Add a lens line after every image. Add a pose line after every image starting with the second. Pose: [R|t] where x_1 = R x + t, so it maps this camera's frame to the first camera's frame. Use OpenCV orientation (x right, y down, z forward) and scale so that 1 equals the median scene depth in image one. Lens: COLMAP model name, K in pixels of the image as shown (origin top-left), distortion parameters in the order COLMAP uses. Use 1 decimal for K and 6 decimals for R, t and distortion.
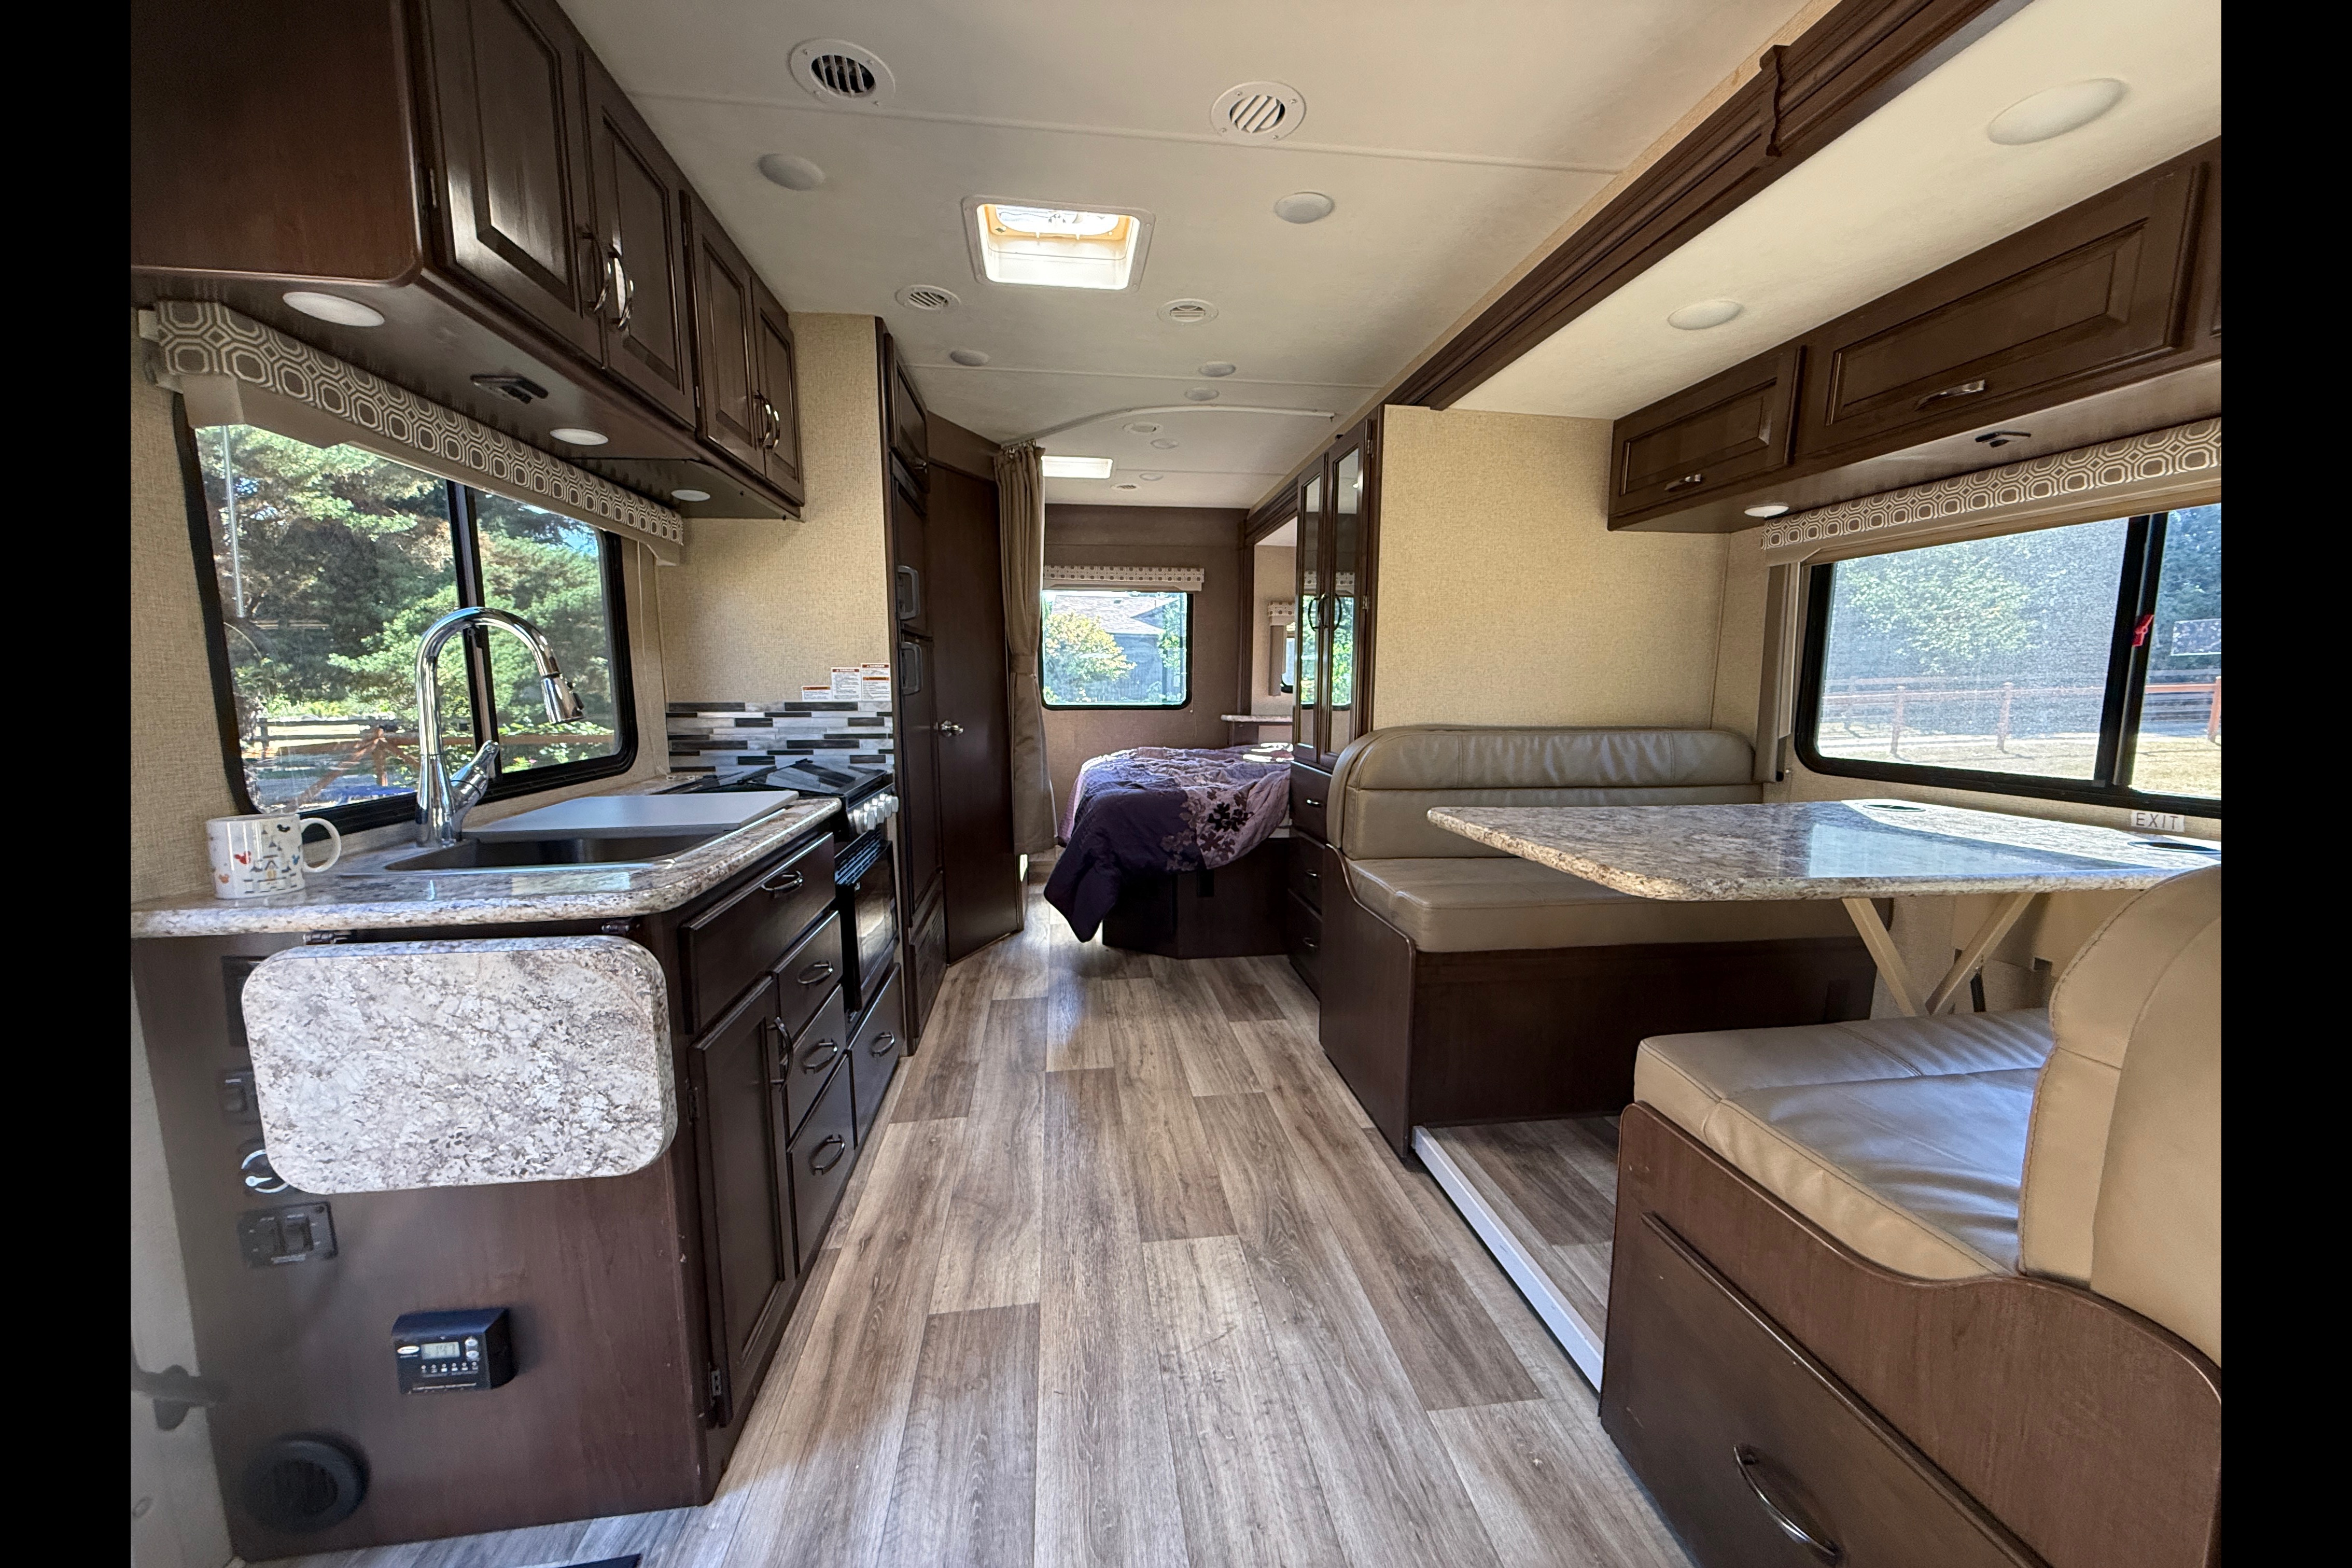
lens RADIAL K [[864.8, 0, 1169.1], [0, 864.8, 796.2], [0, 0, 1]] dist [0.000252, 0.000008]
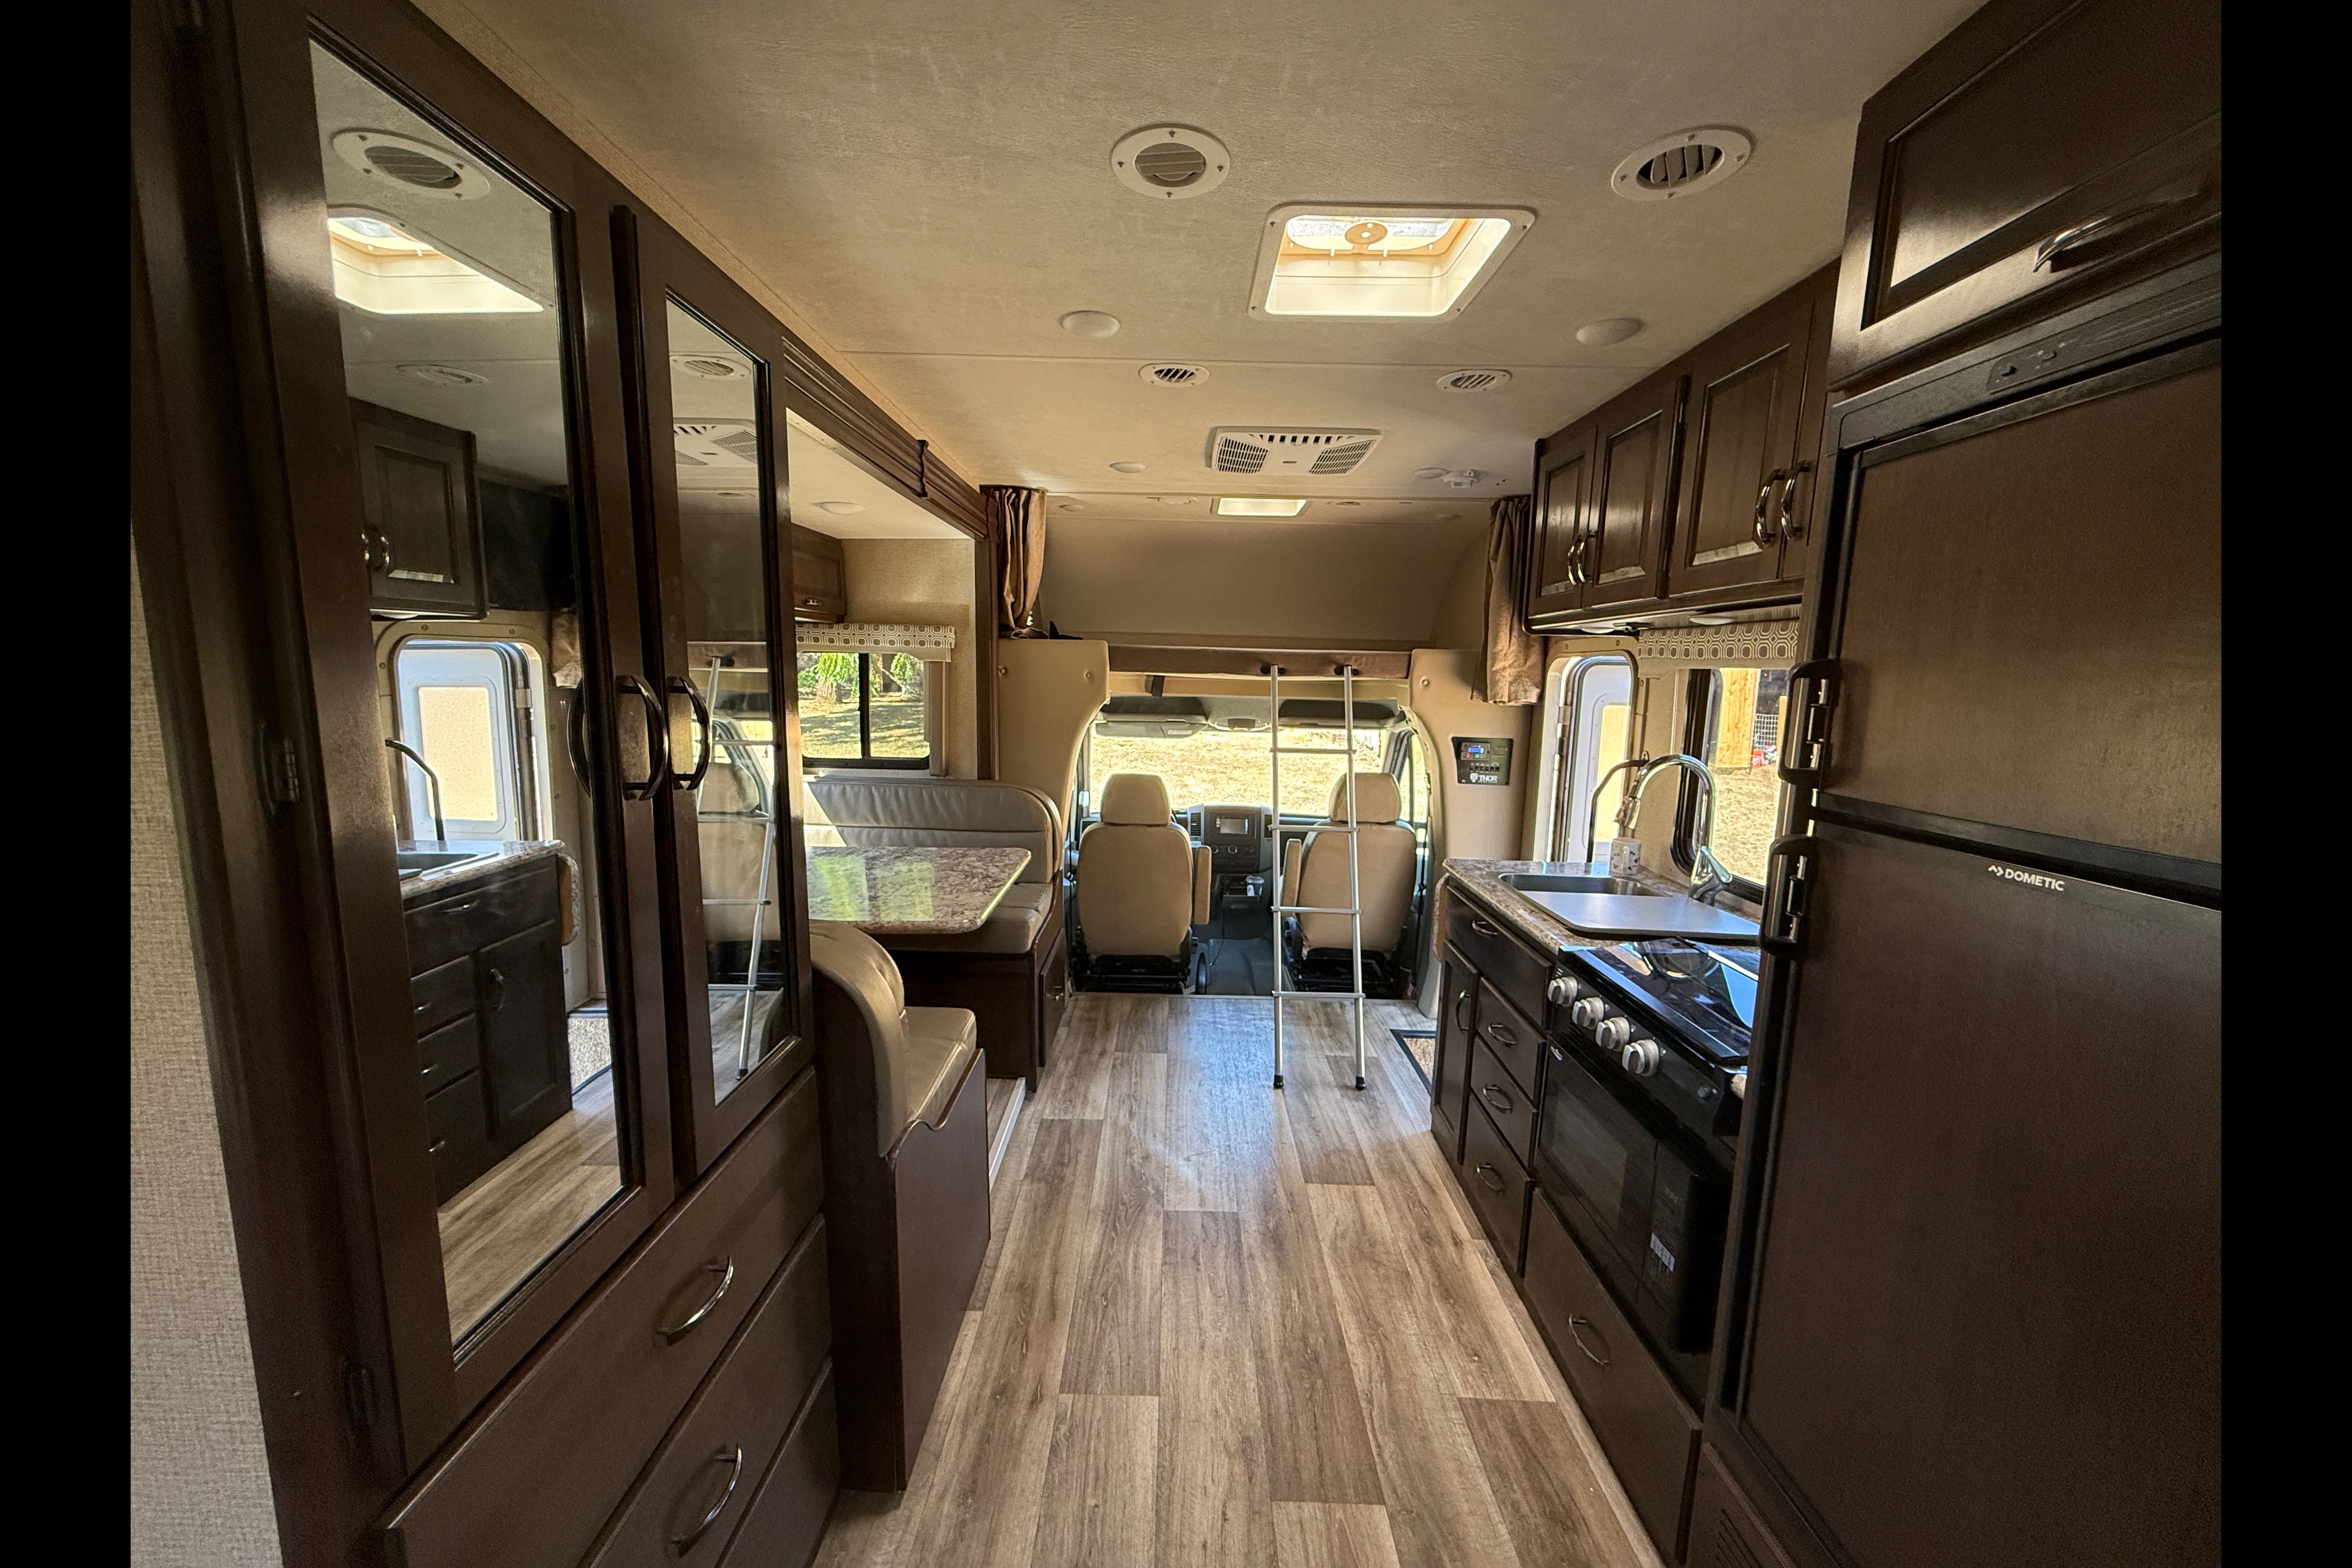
lens RADIAL K [[864.8, 0, 1168.2], [0, 864.8, 791.1], [0, 0, 1]] dist [0.000252, 0.000008]
pose [[-0.990330, -0.039525, 0.132983, -0.075454], [-0.002387, 0.963270, 0.268523, -0.452737], [-0.138712, 0.265609, -0.954050, 2.084204]]
